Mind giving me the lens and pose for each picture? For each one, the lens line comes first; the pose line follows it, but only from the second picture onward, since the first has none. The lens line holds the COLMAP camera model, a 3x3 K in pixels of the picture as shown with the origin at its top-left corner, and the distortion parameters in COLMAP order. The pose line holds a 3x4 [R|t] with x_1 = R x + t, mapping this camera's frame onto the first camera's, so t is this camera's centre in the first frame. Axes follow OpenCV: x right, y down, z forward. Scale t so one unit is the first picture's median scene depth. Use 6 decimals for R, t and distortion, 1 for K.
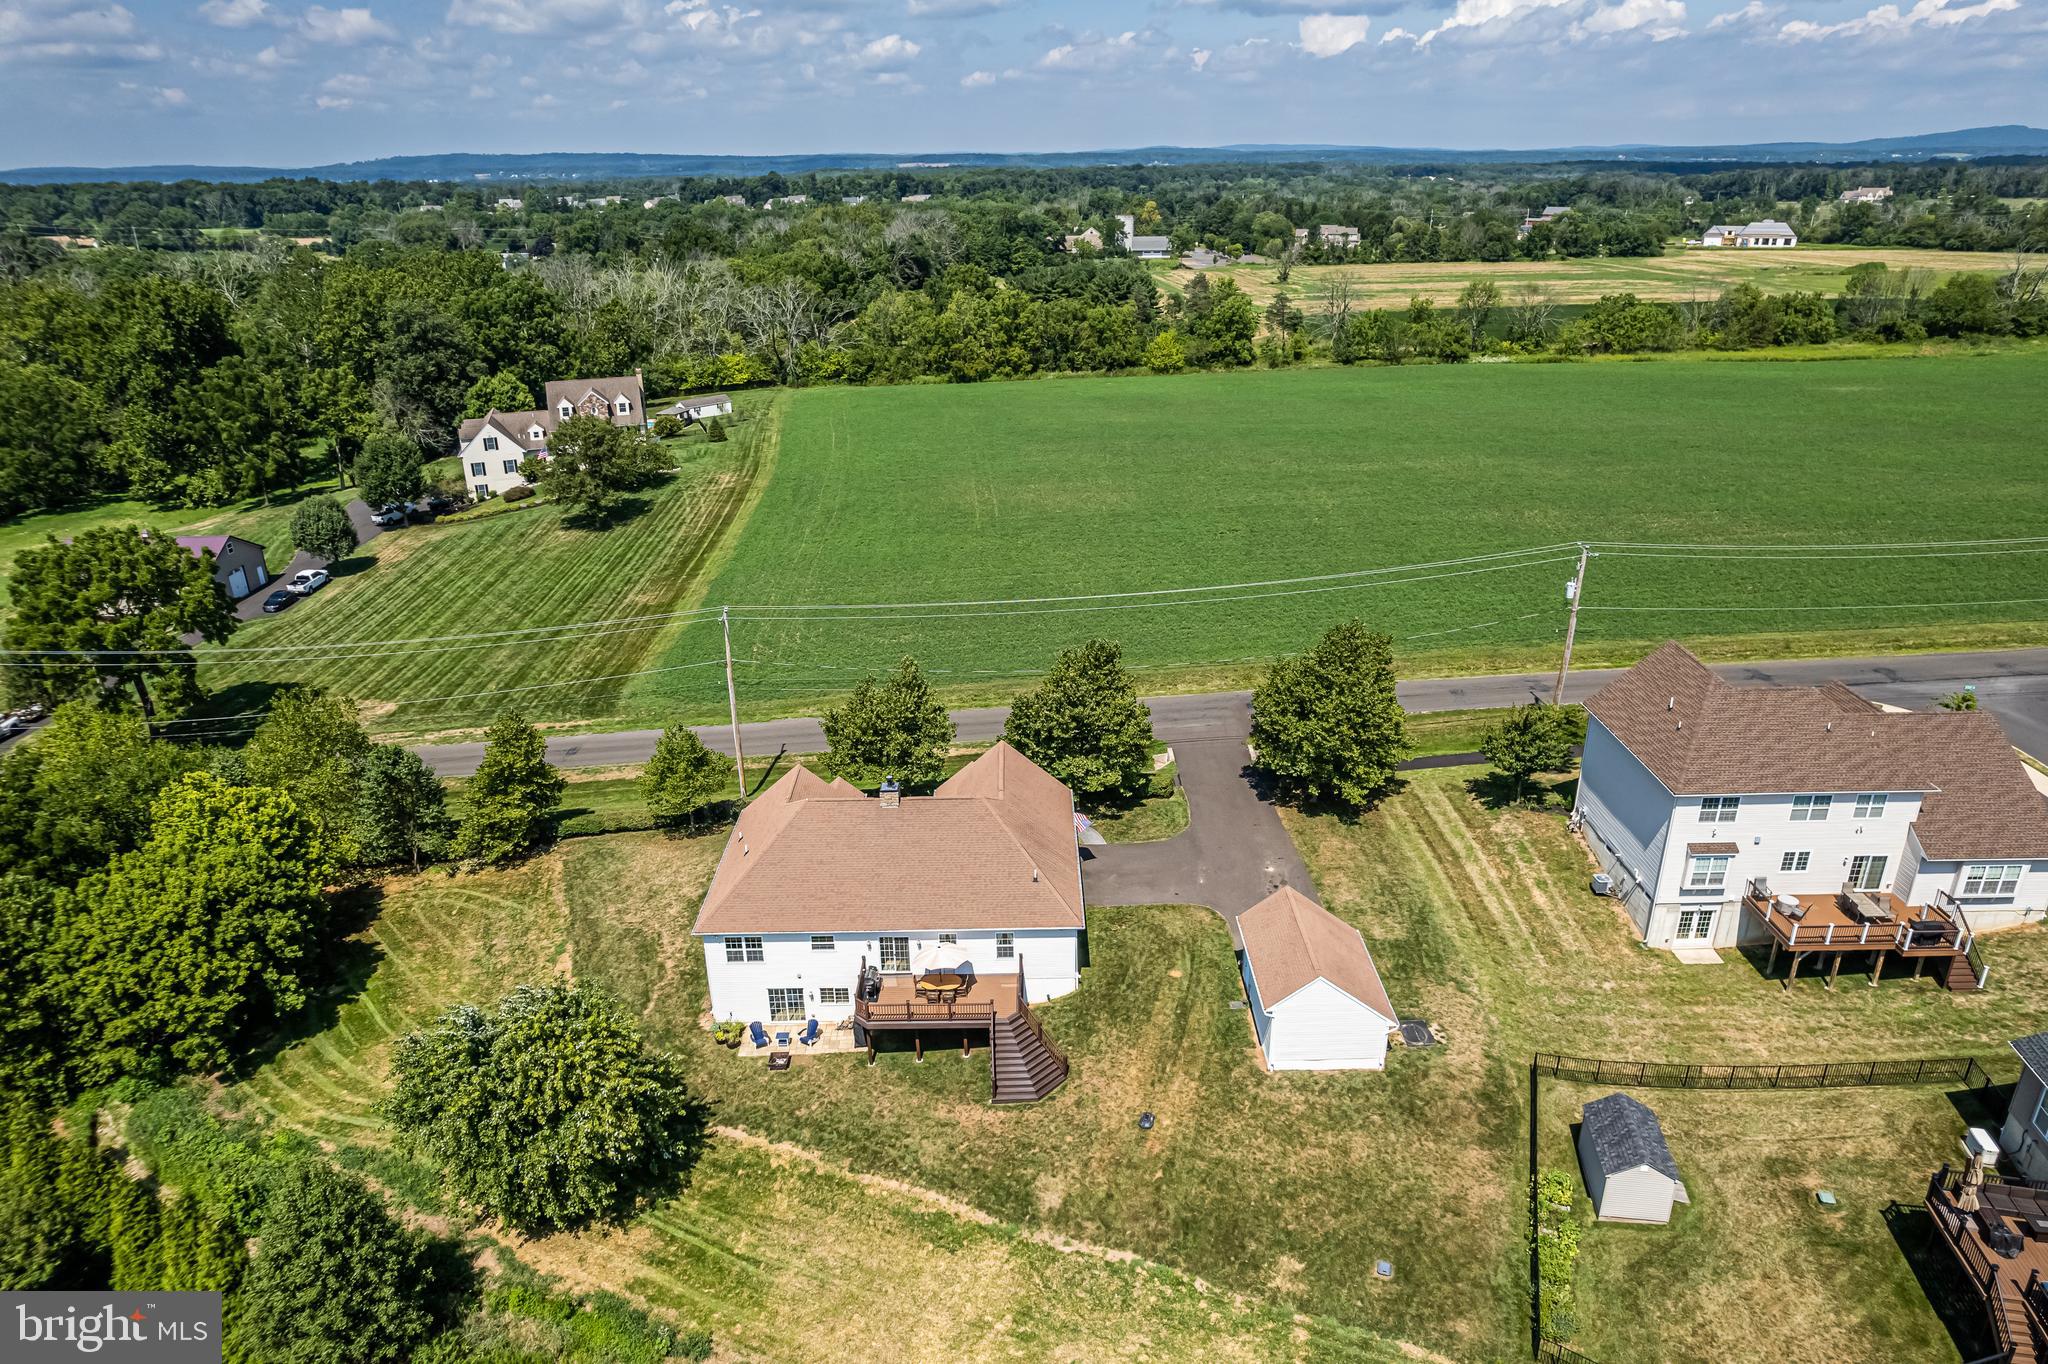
lens RADIAL K [[1307.3, 0, 1029.5], [0, 1307.3, 701.2], [0, 0, 1]] dist [-0.076896, 0.070388]
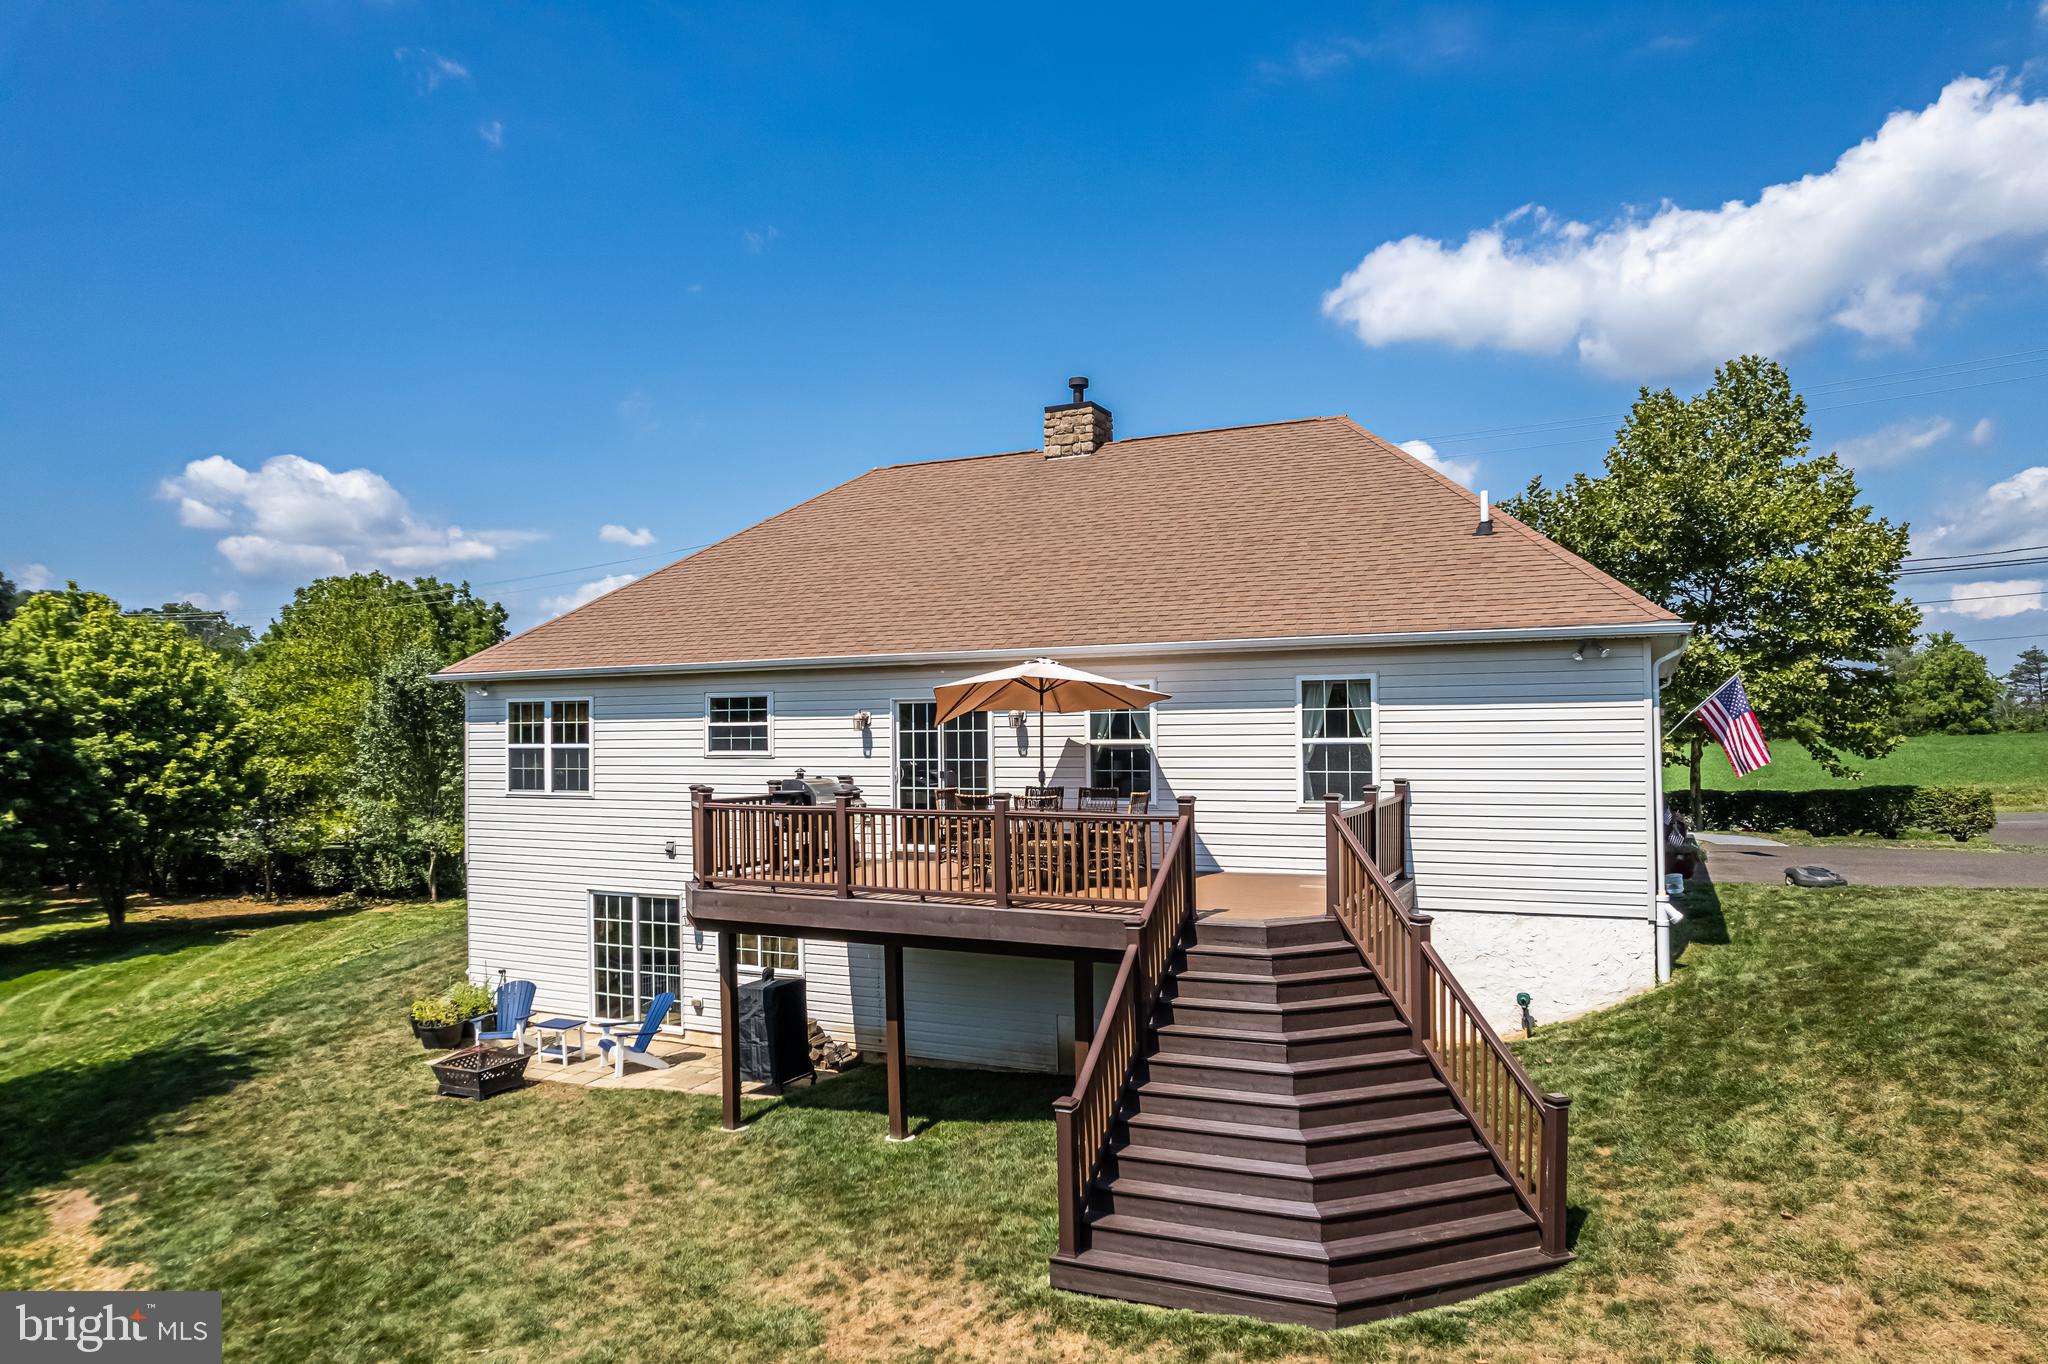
lens RADIAL K [[1307.3, 0, 1029.5], [0, 1307.3, 701.2], [0, 0, 1]] dist [-0.076896, 0.070388]
pose [[0.895330, -0.008216, -0.445327, 0.038401], [-0.171906, 0.915986, -0.362516, 0.279532], [0.410892, 0.401126, 0.818698, 0.774619]]
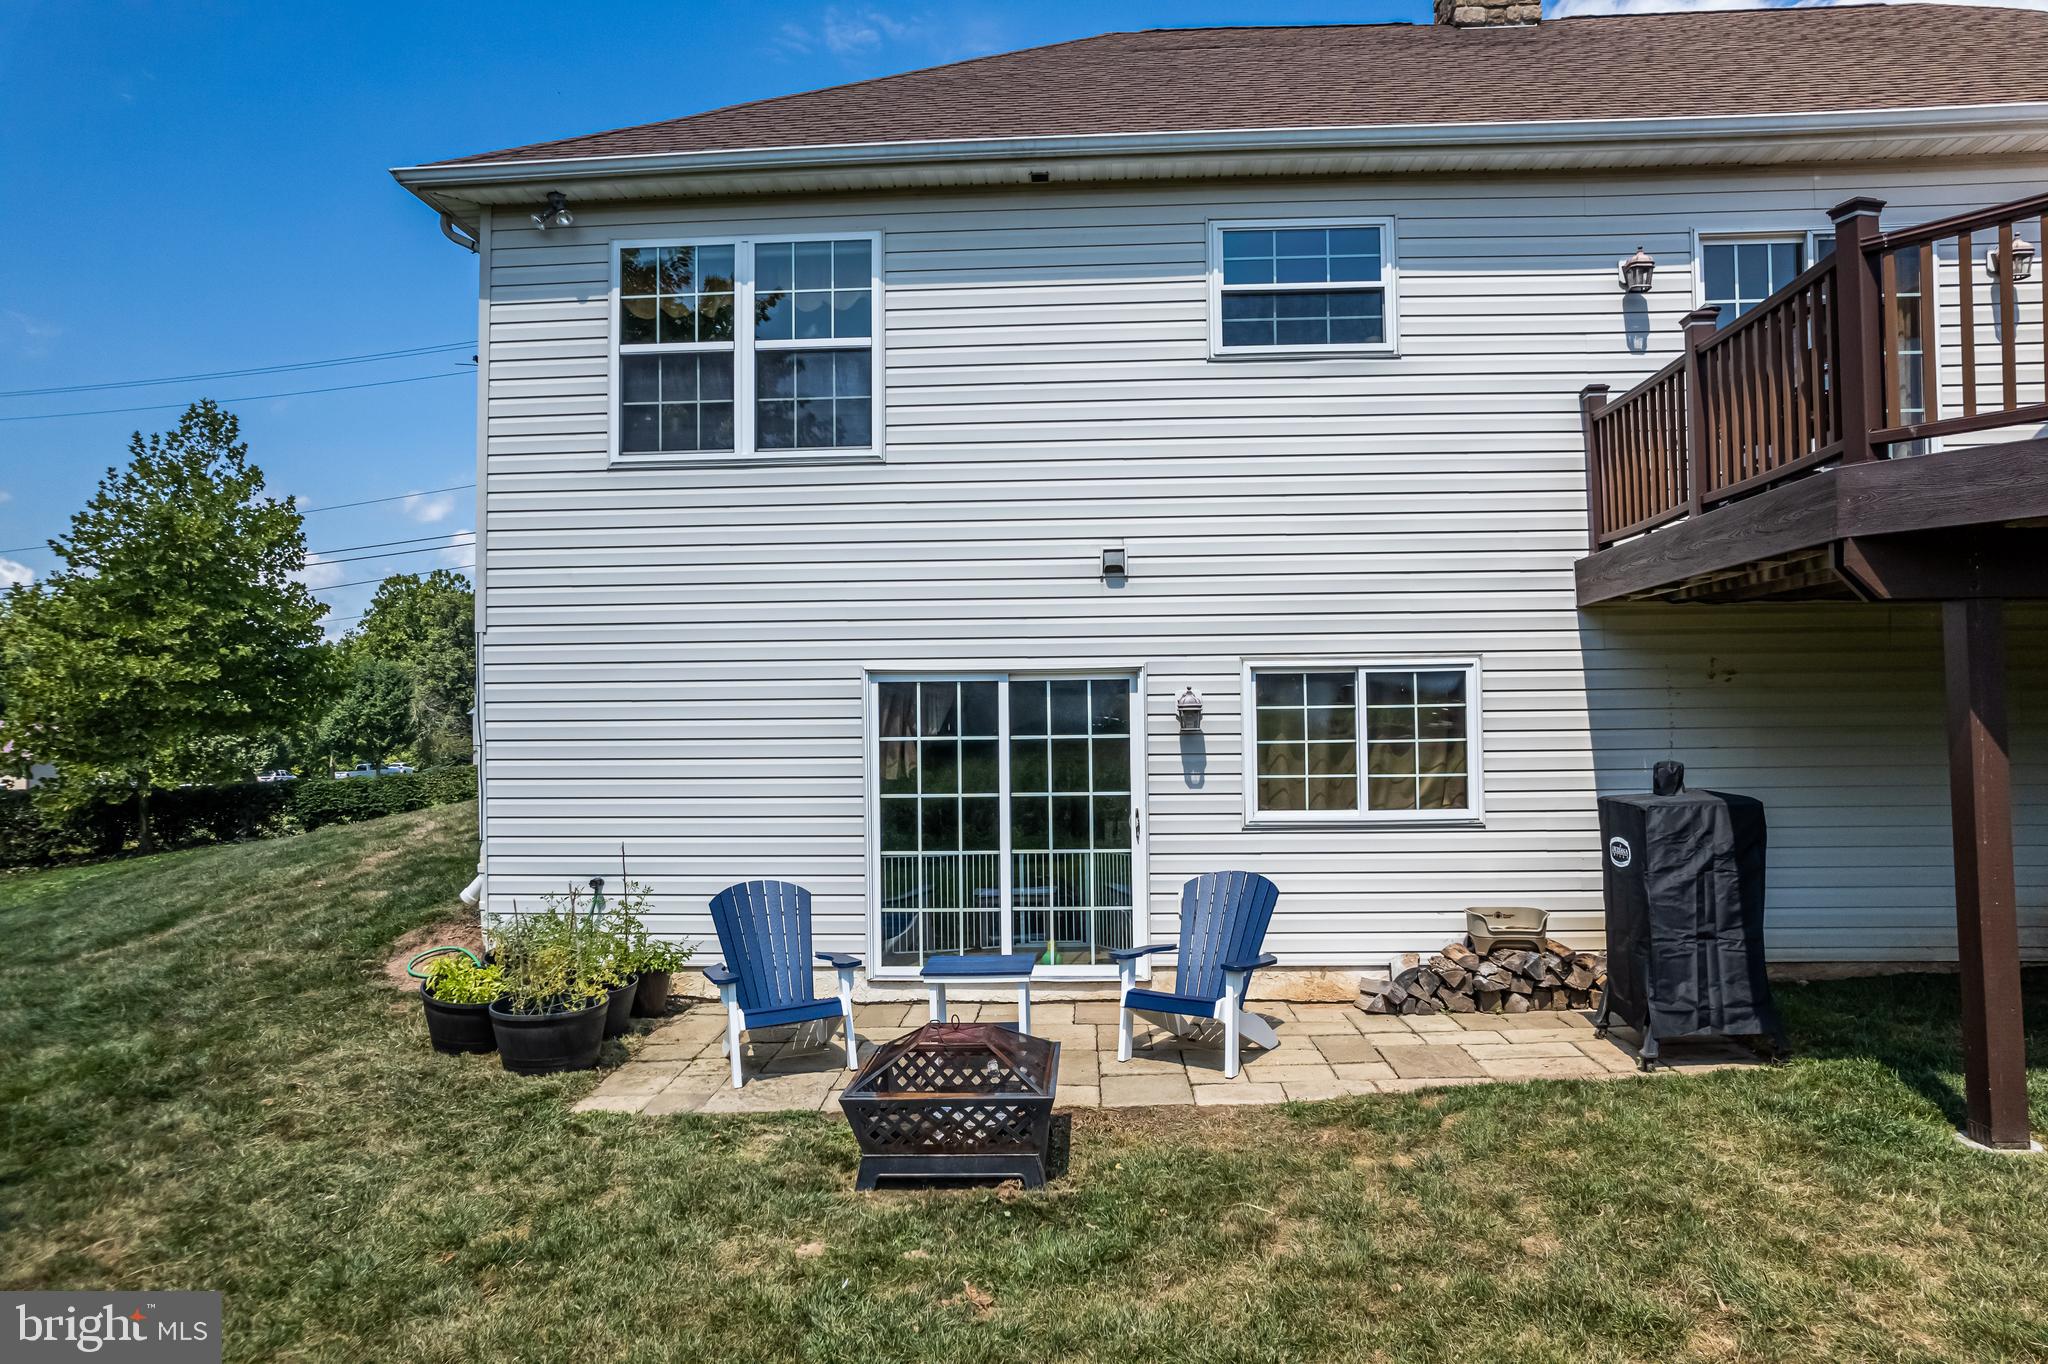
lens RADIAL K [[1307.3, 0, 1029.5], [0, 1307.3, 701.2], [0, 0, 1]] dist [-0.076896, 0.070388]
pose [[0.997933, -0.001318, -0.064257, -0.179027], [-0.024807, 0.914418, -0.404009, 0.283681], [0.059290, 0.404768, 0.912495, 0.887422]]
